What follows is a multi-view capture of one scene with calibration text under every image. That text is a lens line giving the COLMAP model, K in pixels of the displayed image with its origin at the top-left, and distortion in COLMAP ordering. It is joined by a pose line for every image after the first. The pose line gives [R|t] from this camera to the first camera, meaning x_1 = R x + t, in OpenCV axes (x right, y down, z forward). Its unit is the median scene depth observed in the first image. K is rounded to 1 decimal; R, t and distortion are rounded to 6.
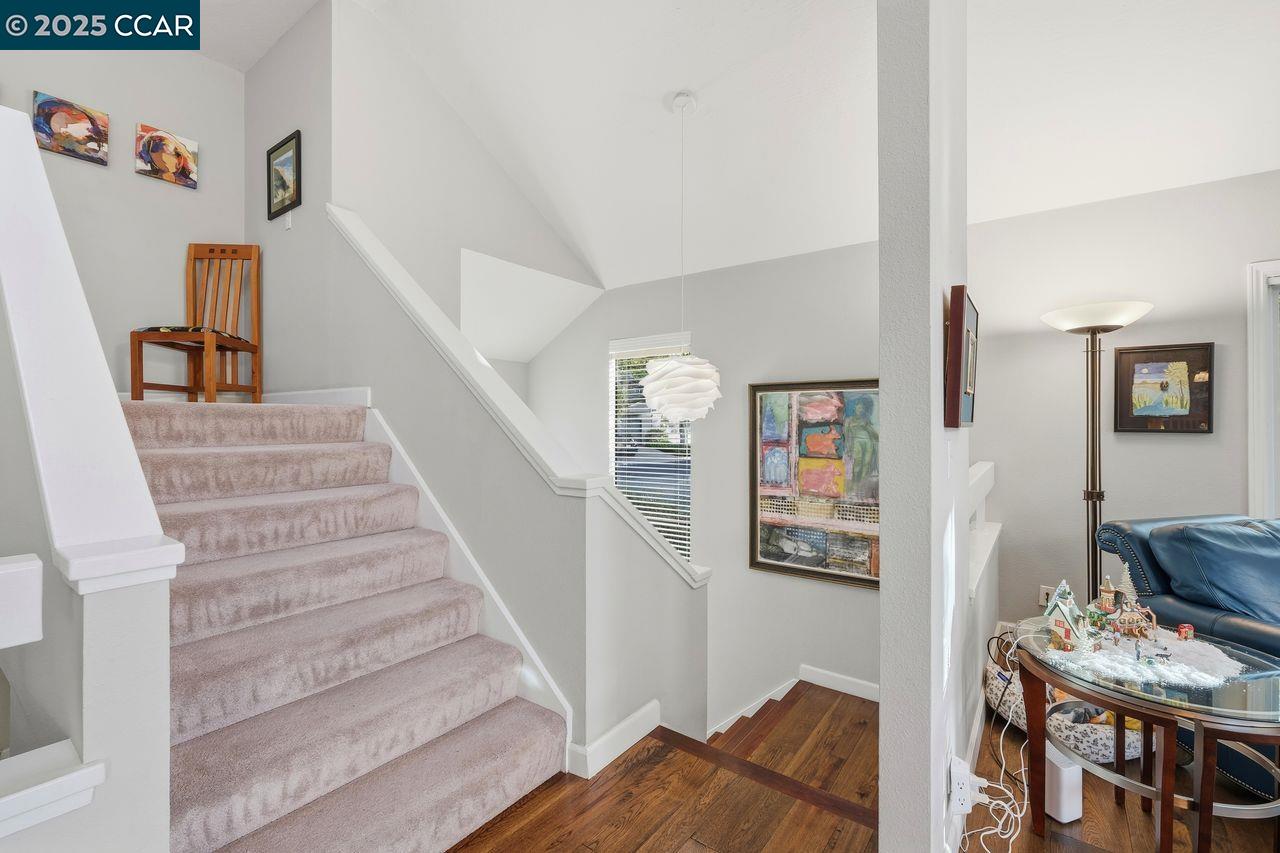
lens RADIAL K [[572.0, 0, 649.5], [0, 572.0, 425.1], [0, 0, 1]] dist [-0.003950, 0.000327]
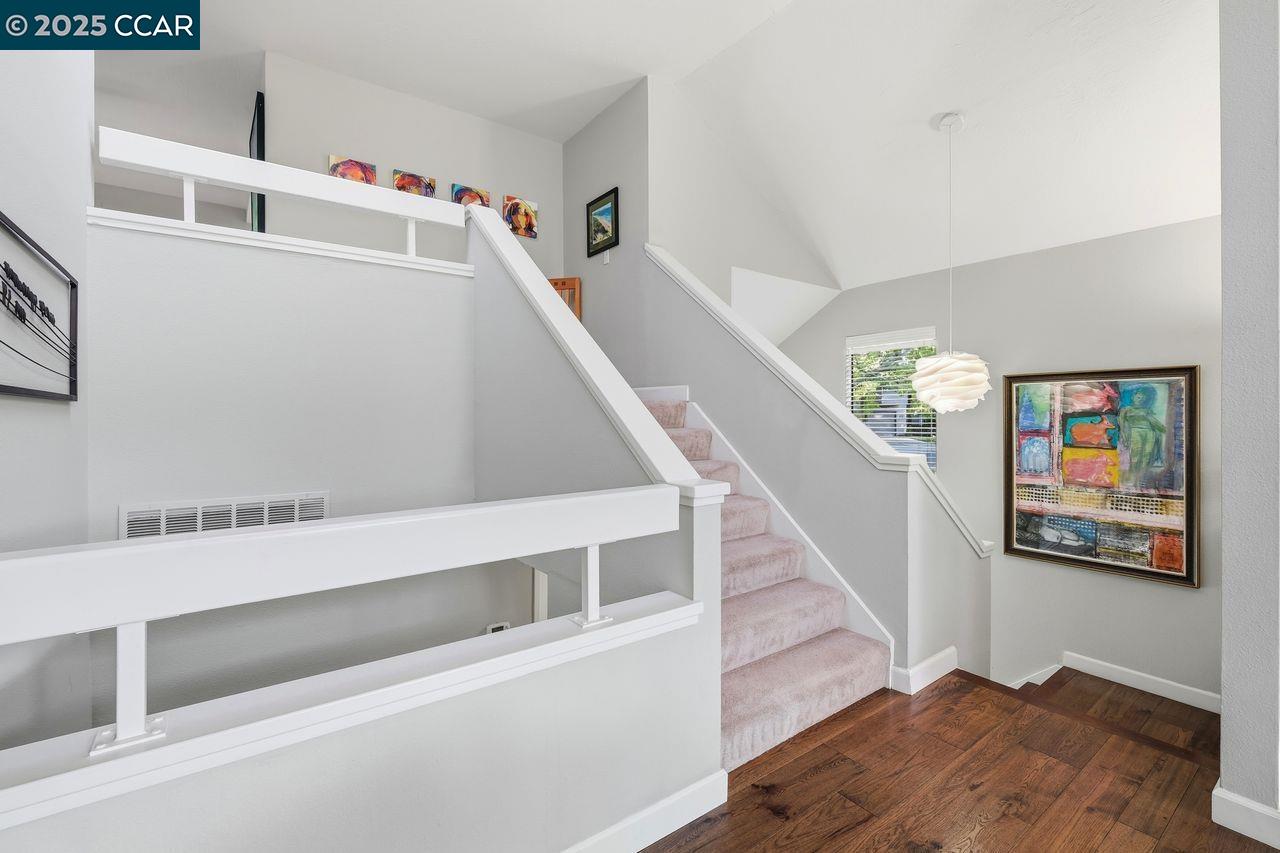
lens RADIAL K [[572.0, 0, 642.9], [0, 572.0, 419.2], [0, 0, 1]] dist [-0.003950, 0.000327]
pose [[0.954097, 0.000928, -0.299495, -0.169906], [0.000346, 0.999991, 0.004200, 0.003153], [0.299497, -0.004111, 0.954089, -0.217605]]
